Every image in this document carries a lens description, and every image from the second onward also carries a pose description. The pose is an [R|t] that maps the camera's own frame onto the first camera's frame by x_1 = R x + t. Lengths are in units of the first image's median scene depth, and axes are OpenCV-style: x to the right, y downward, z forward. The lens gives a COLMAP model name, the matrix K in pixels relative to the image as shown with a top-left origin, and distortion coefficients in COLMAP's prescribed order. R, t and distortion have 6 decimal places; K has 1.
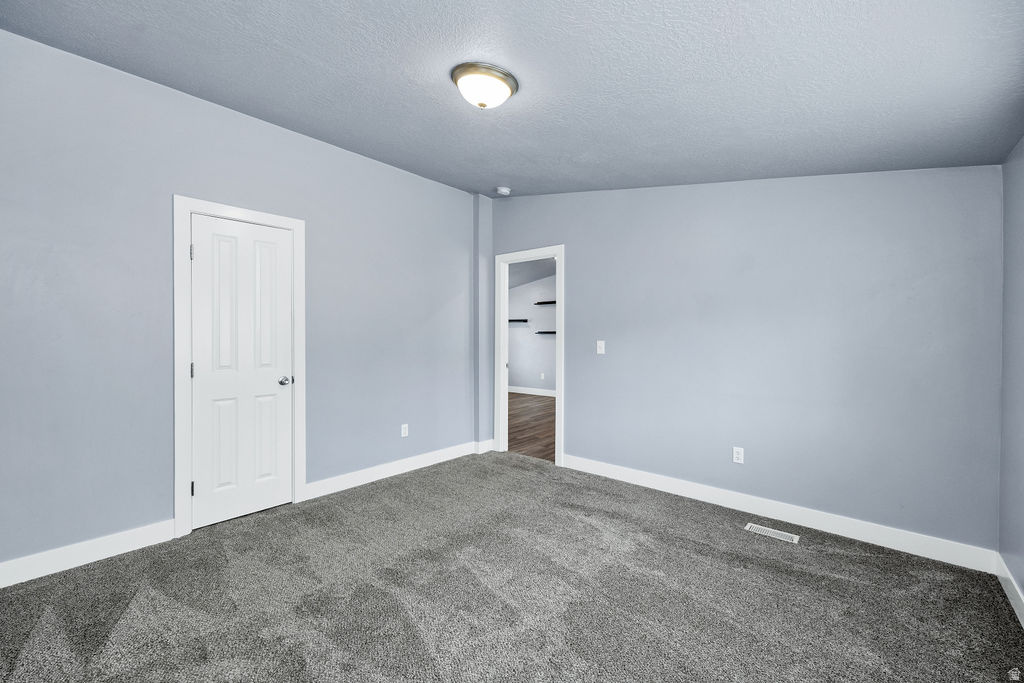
lens RADIAL K [[431.4, 0, 500.2], [0, 431.4, 333.3], [0, 0, 1]] dist [0.000232, -0.000363]
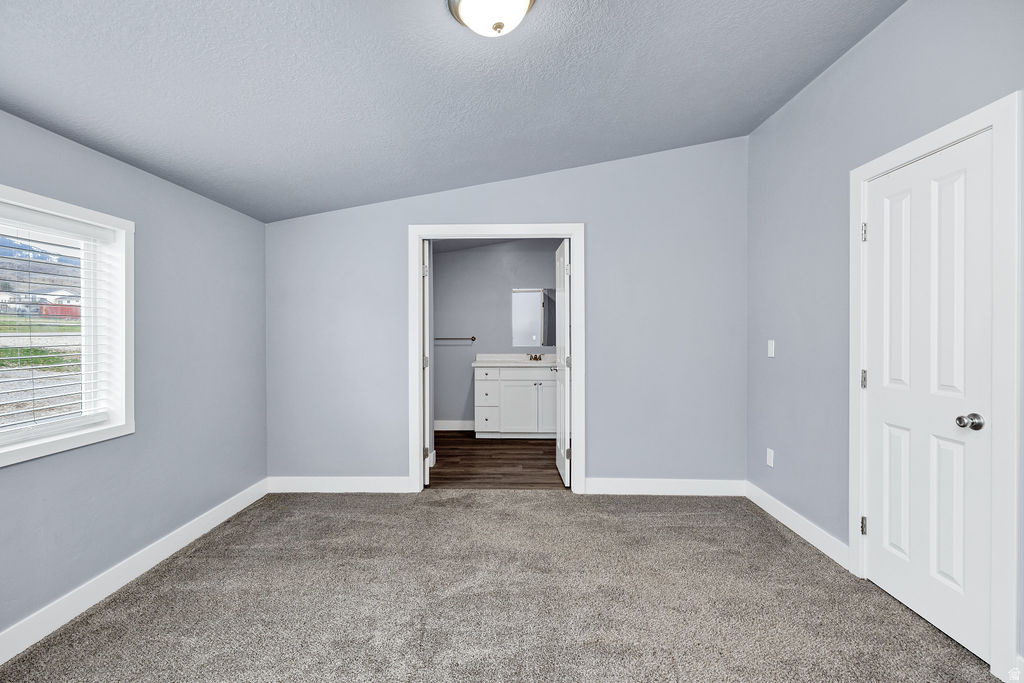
lens RADIAL K [[420.8, 0, 512.0], [0, 420.8, 341.5], [0, 0, 1]] dist [0.000225, -0.000219]
pose [[-0.770377, 0.014129, -0.637432, 0.294054], [0.009352, 0.999897, 0.010860, 0.001441], [0.637520, 0.002405, -0.770430, 1.198071]]
